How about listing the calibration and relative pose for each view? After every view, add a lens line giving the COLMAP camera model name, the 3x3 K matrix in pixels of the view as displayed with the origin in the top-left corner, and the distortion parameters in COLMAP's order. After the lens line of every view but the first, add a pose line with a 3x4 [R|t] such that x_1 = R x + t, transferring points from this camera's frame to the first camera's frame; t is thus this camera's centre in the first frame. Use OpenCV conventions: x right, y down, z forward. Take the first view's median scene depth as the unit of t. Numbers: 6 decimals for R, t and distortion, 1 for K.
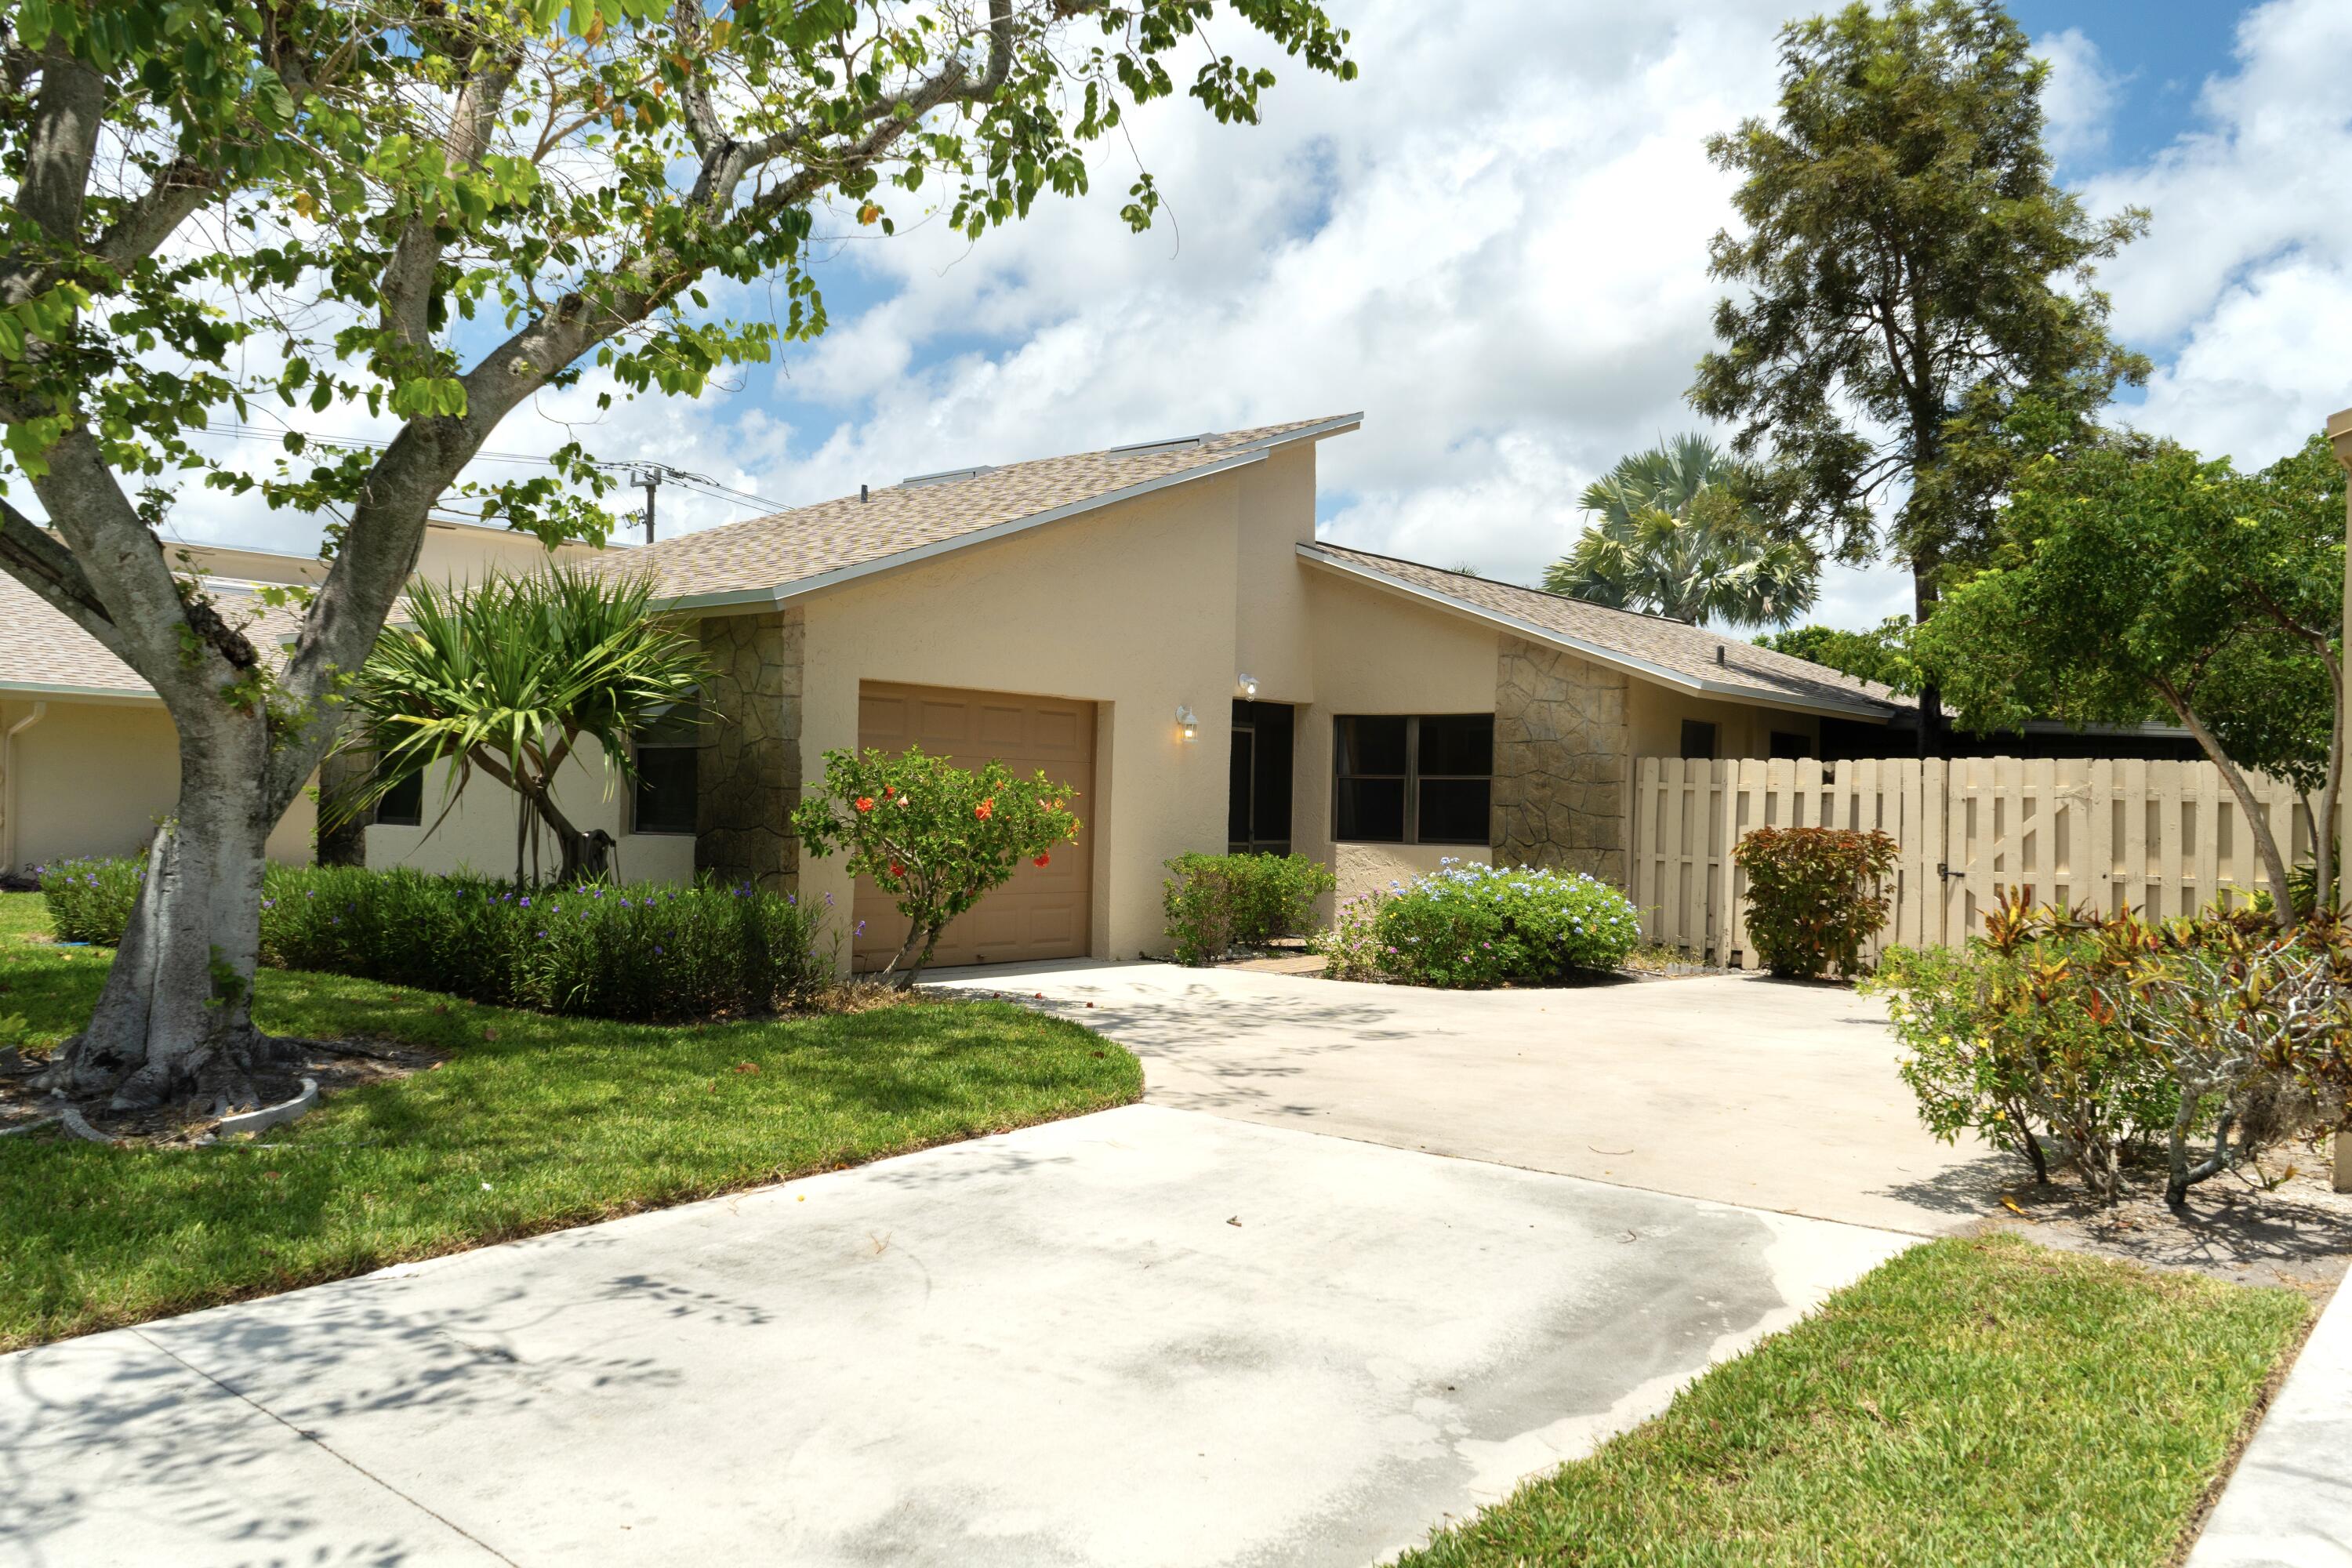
lens RADIAL K [[1851.4, 0, 1176.0], [0, 1851.4, 784.0], [0, 0, 1]] dist [-0.007304, -0.003652]
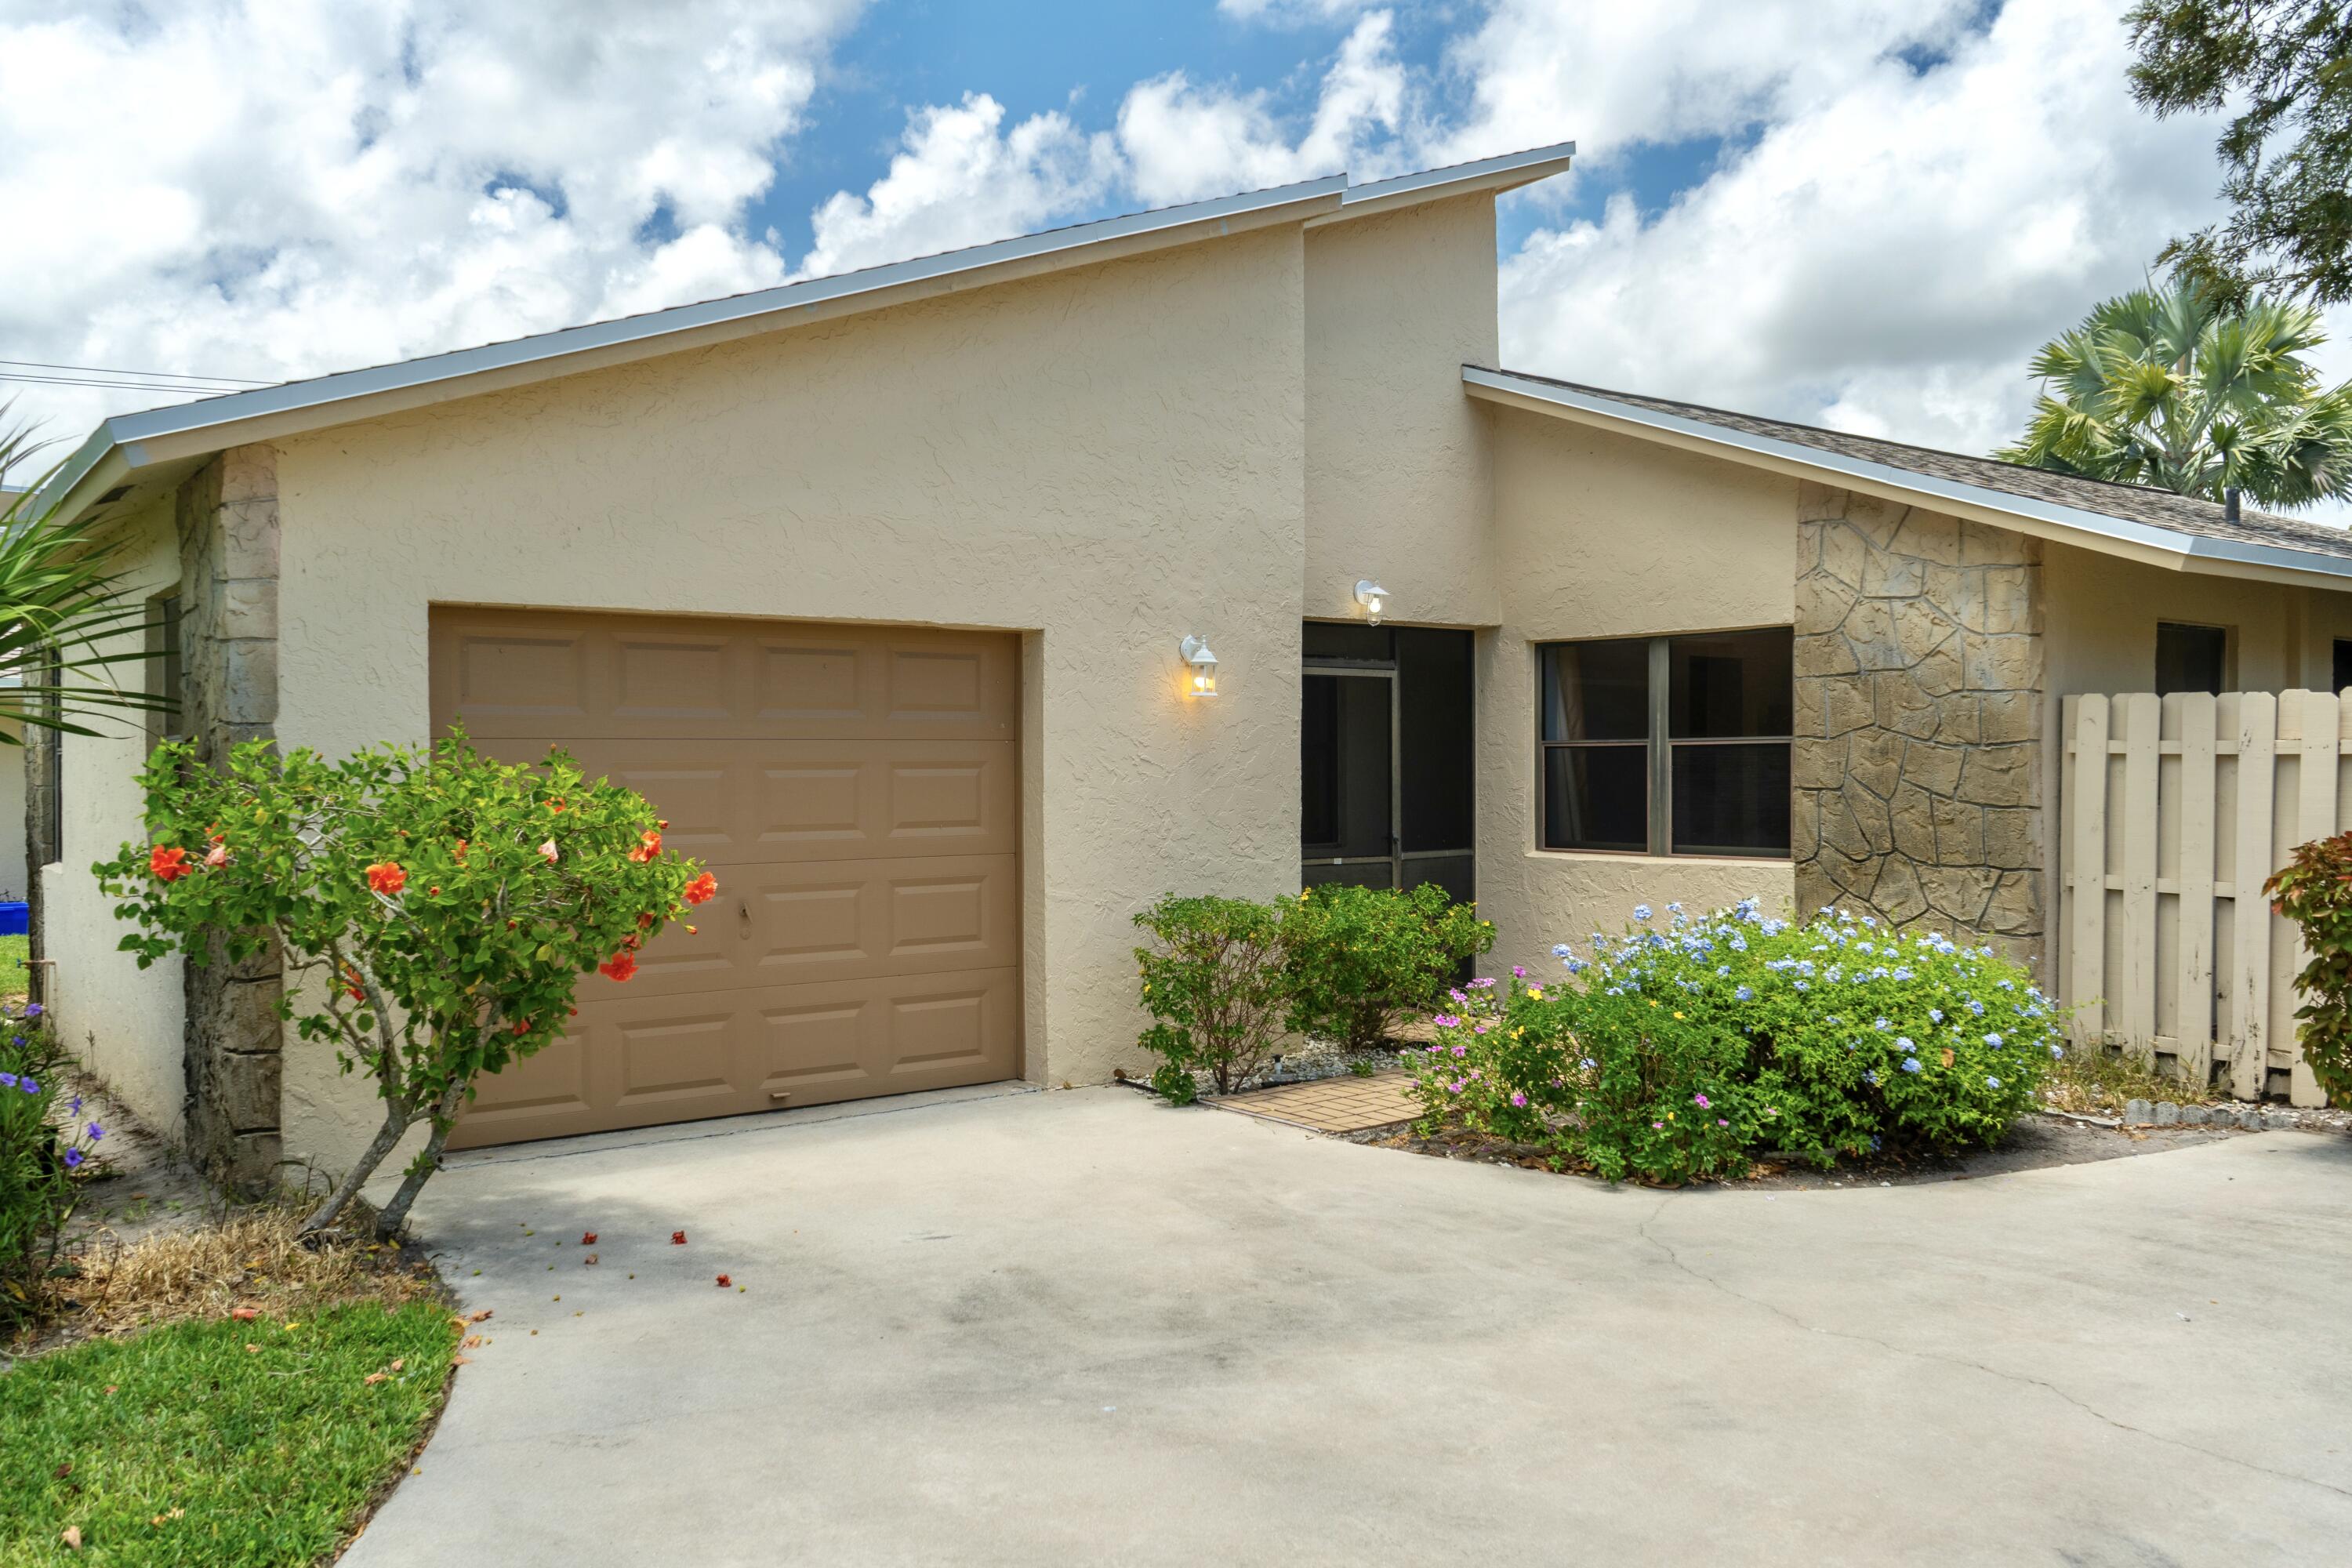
lens RADIAL K [[1851.4, 0, 1176.0], [0, 1851.4, 784.0], [0, 0, 1]] dist [-0.007304, -0.003652]
pose [[0.971653, -0.025146, -0.235070, 0.123300], [0.030733, 0.999325, 0.020133, -0.007178], [0.234405, -0.026787, 0.971770, 0.414662]]
